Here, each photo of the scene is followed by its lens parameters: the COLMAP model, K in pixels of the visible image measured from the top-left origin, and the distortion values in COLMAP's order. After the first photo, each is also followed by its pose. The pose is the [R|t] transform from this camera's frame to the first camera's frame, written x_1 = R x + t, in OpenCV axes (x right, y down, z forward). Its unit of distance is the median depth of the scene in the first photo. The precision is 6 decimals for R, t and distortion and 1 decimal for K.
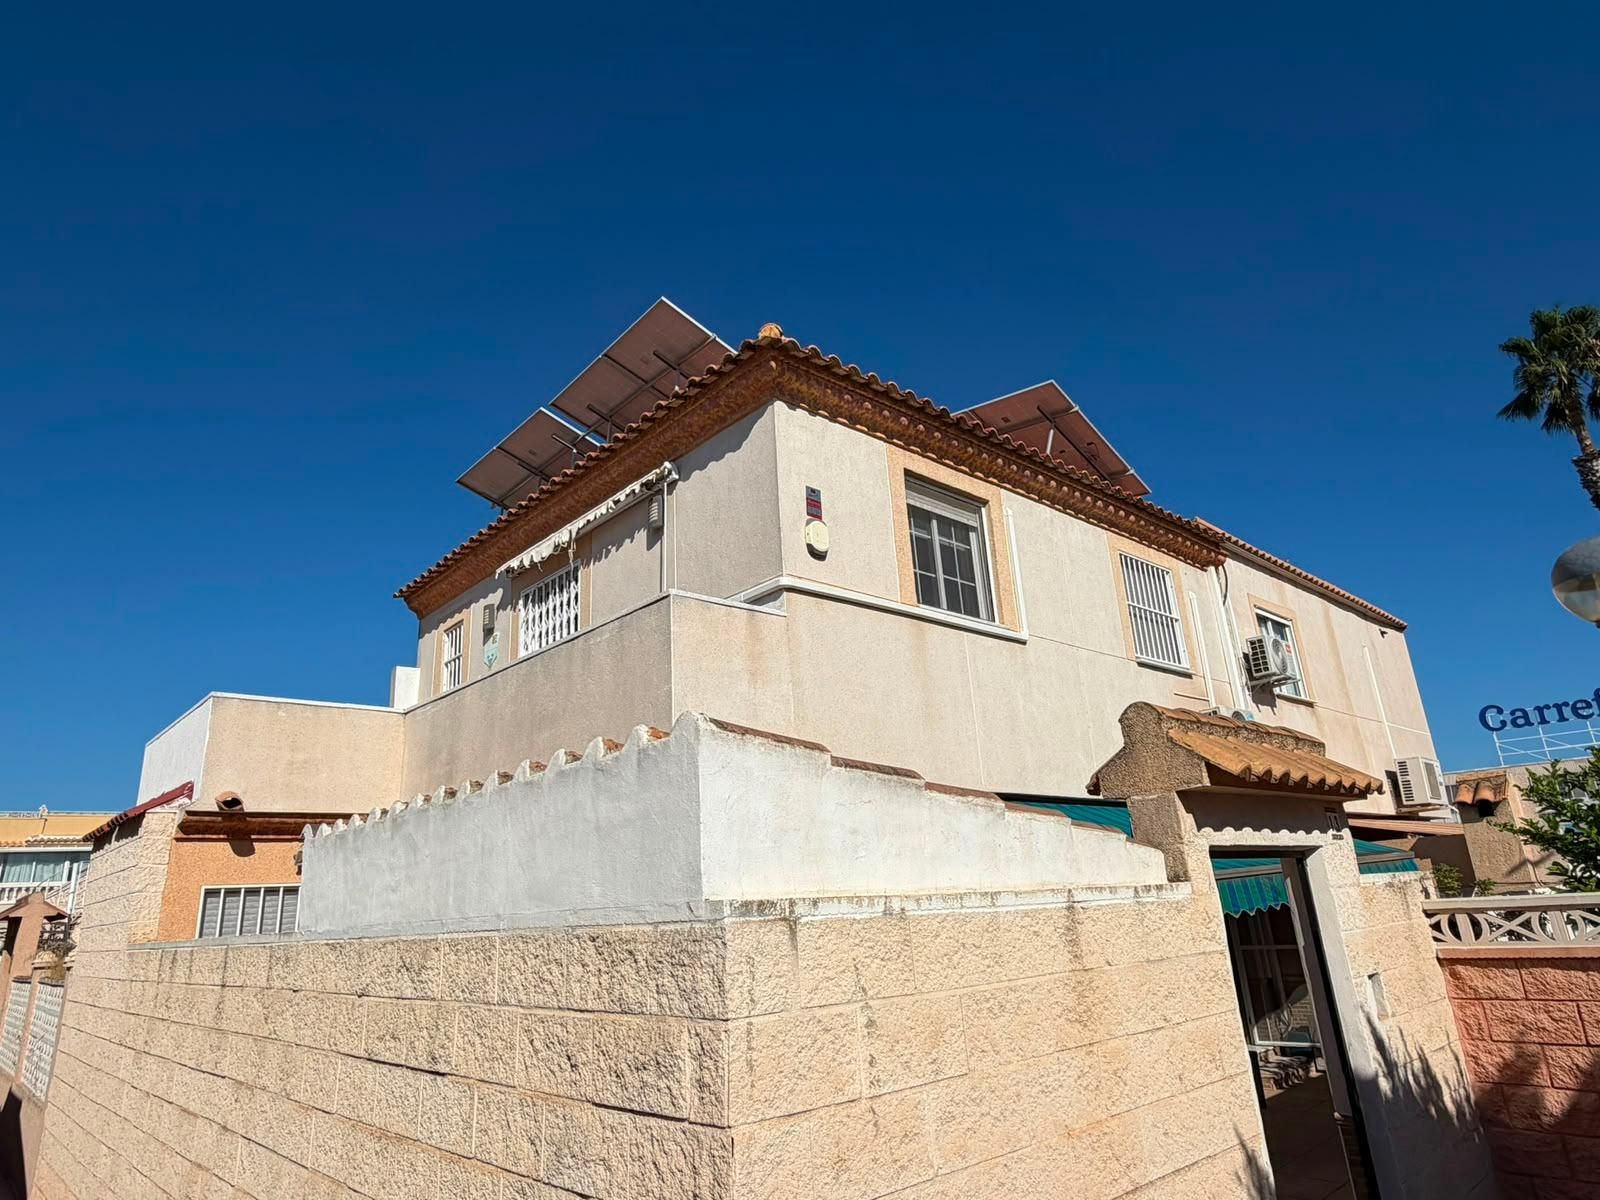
lens RADIAL K [[939.3, 0, 795.3], [0, 939.3, 603.3], [0, 0, 1]] dist [0.003554, -0.001151]
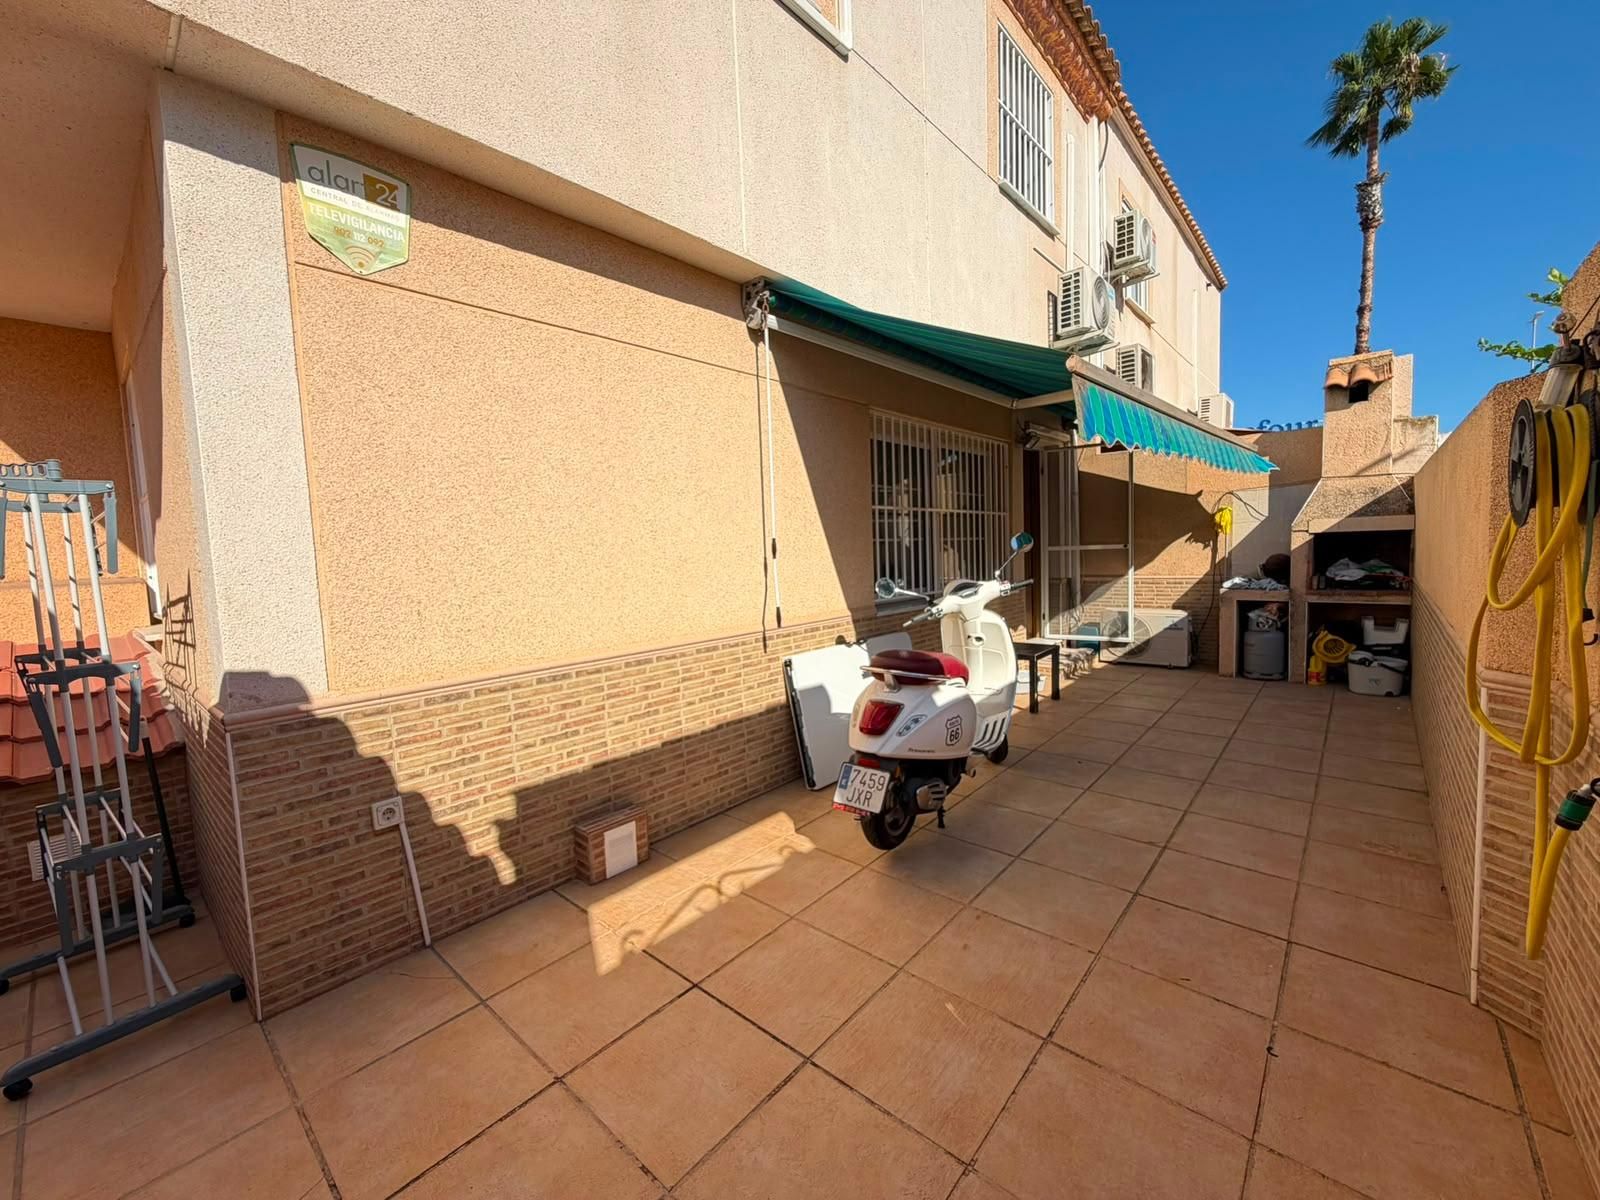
lens RADIAL K [[641.1, 0, 795.5], [0, 641.1, 598.4], [0, 0, 1]] dist [0.000324, 0.000152]
pose [[0.993806, 0.009707, 0.110701, 0.190490], [-0.050026, 0.928608, 0.367675, 0.251604], [-0.099229, -0.370936, 0.923342, 0.540543]]
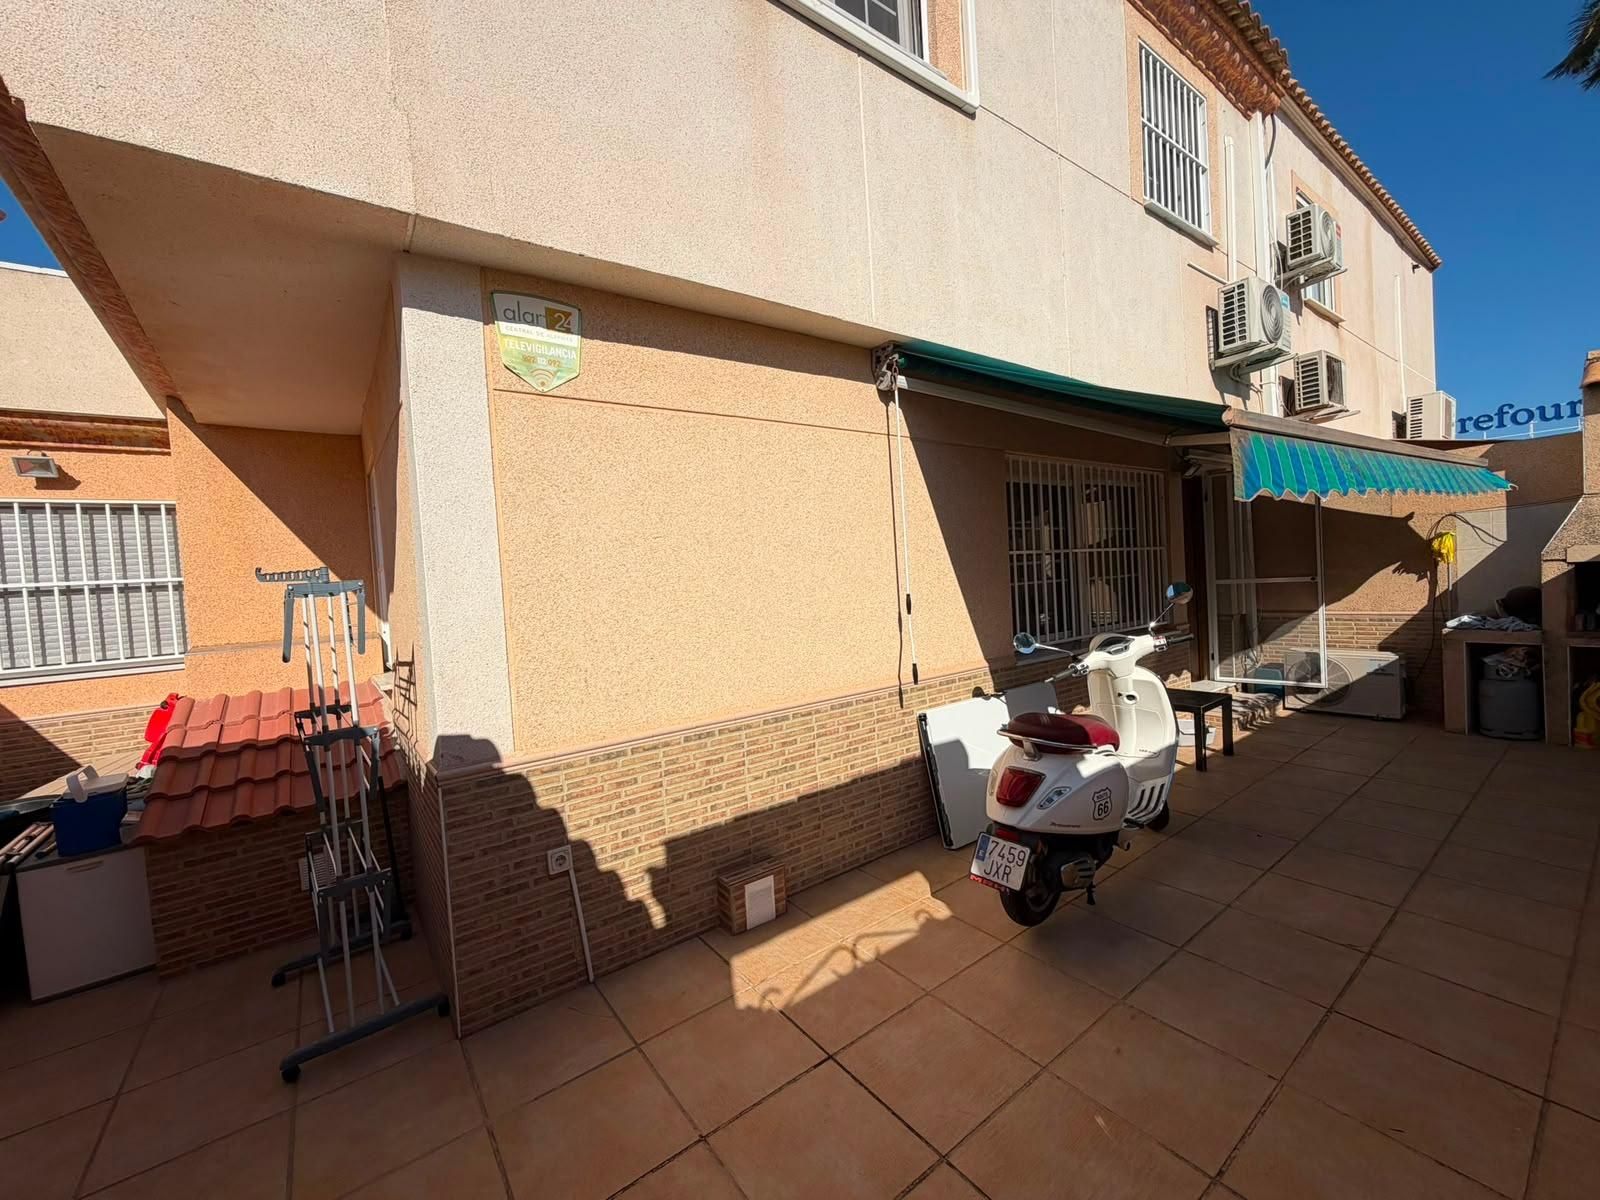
lens RADIAL K [[639.1, 0, 795.5], [0, 639.1, 598.5], [0, 0, 1]] dist [0.000587, -0.000130]
pose [[0.994747, 0.000011, -0.102366, 0.193221], [0.034599, 0.941114, 0.336314, 0.226245], [0.096342, -0.338089, 0.936170, 0.542116]]
